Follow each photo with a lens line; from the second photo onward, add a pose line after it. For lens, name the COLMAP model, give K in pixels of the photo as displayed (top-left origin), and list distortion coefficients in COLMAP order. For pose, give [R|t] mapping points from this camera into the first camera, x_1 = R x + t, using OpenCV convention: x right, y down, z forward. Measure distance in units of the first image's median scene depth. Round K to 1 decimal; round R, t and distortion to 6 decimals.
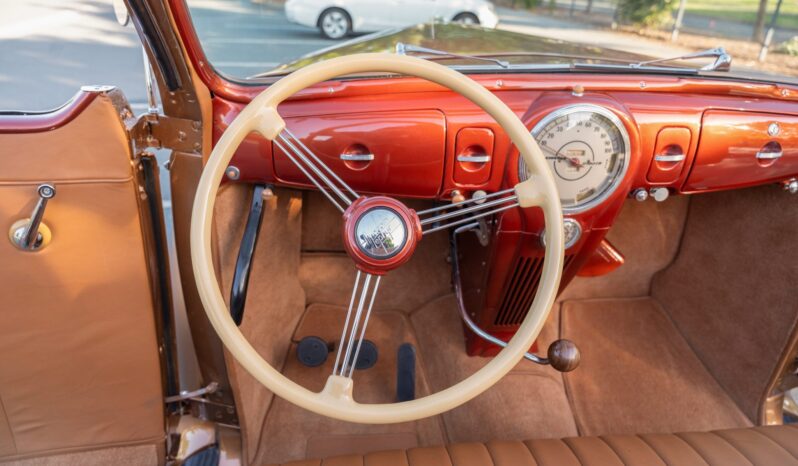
lens RADIAL K [[538.5, 0, 398.1], [0, 538.5, 234.0], [0, 0, 1]] dist [0.010305, -0.010191]
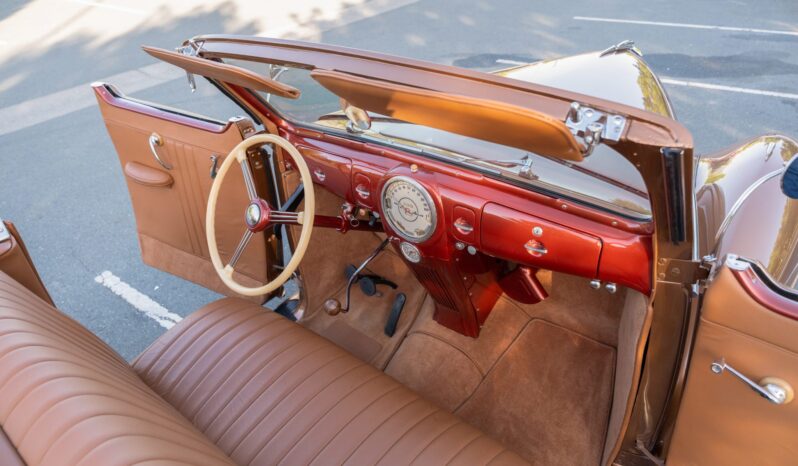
lens RADIAL K [[538.5, 0, 403.0], [0, 538.5, 234.8], [0, 0, 1]] dist [0.010305, -0.010191]
pose [[0.708513, 0.319064, -0.629451, 1.312500], [-0.244414, 0.947696, 0.205266, -0.379592], [0.662021, 0.008413, 0.749438, -0.203147]]
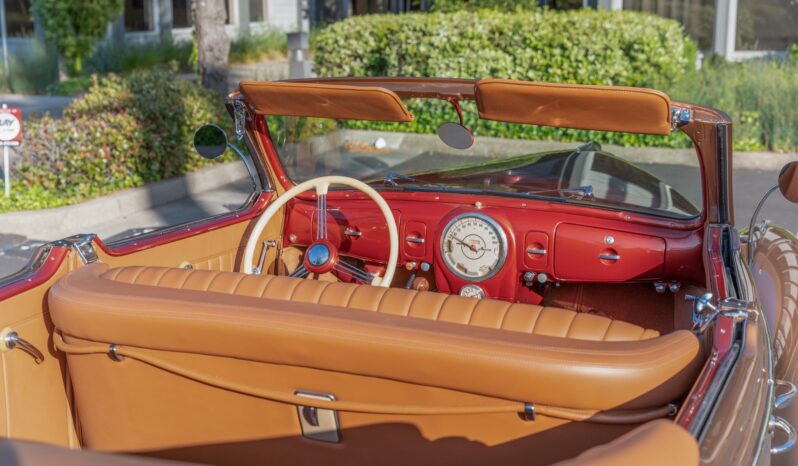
lens RADIAL K [[1206.0, 0, 397.9], [0, 1206.0, 232.0], [0, 0, 1]] dist [0.065431, 0.000000]
pose [[0.895050, 0.073090, -0.439936, 1.669428], [-0.185194, 0.958316, -0.217564, 0.634646], [0.405696, 0.276204, 0.871276, -2.202064]]
